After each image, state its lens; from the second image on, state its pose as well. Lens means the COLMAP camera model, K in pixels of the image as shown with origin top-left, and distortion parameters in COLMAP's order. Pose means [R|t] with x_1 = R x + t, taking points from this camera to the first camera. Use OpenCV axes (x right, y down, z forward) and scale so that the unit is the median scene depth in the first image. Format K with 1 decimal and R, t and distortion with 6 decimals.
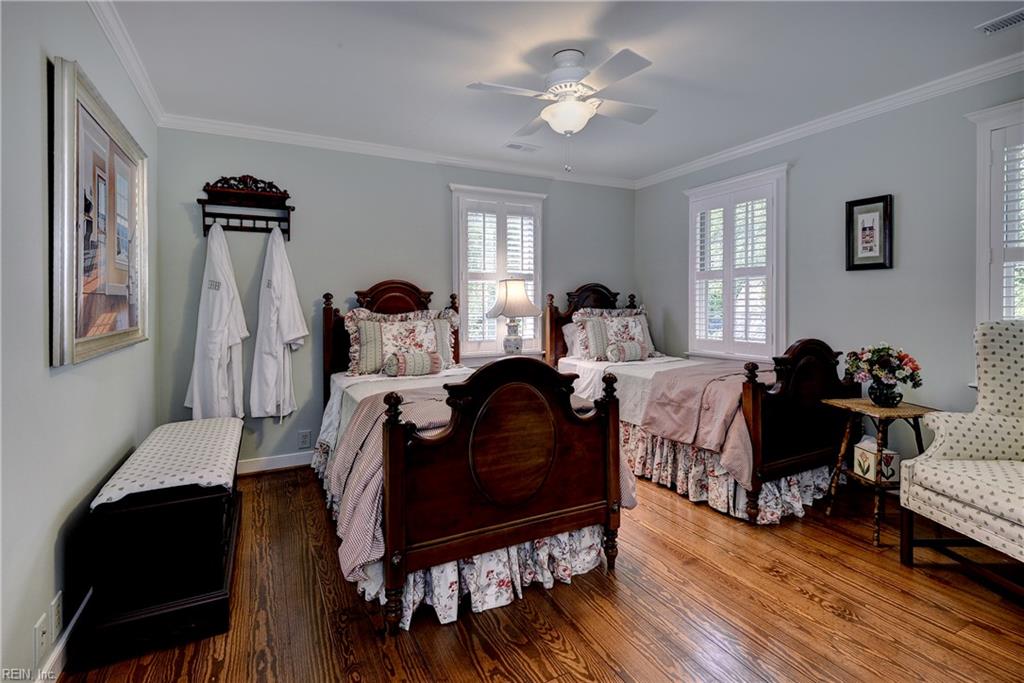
lens RADIAL K [[487.6, 0, 511.4], [0, 487.6, 296.6], [0, 0, 1]] dist [0.019809, -0.009182]
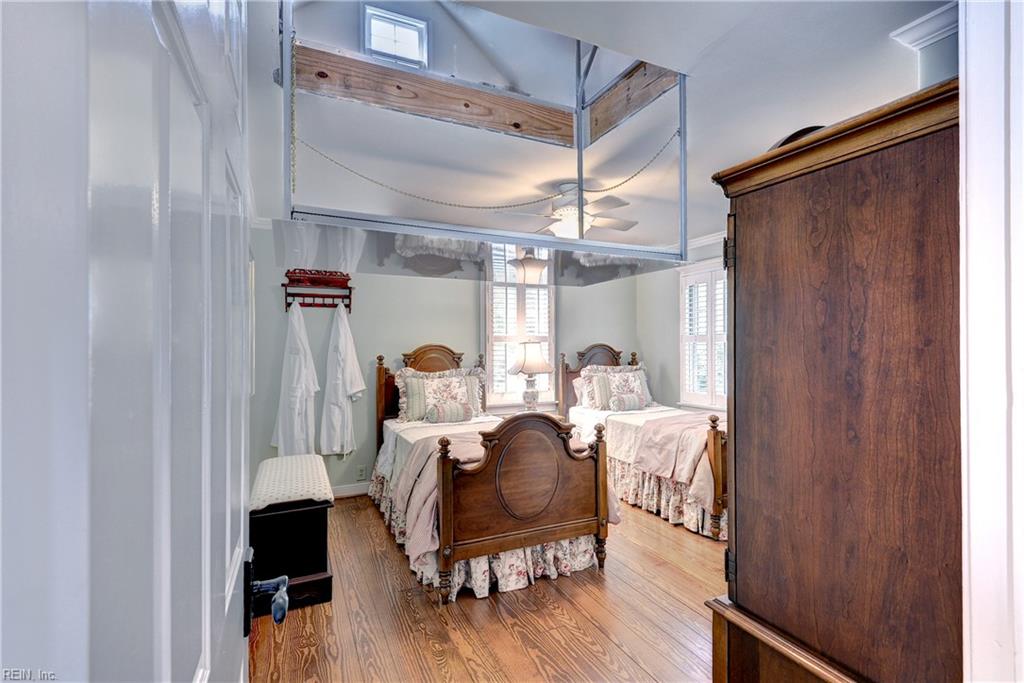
lens RADIAL K [[487.6, 0, 515.1], [0, 487.6, 344.7], [0, 0, 1]] dist [0.019809, -0.009182]
pose [[0.999331, -0.000387, -0.036571, 0.012588], [0.000853, 0.999919, 0.012716, -0.059833], [0.036563, -0.012739, 0.999250, -0.271143]]
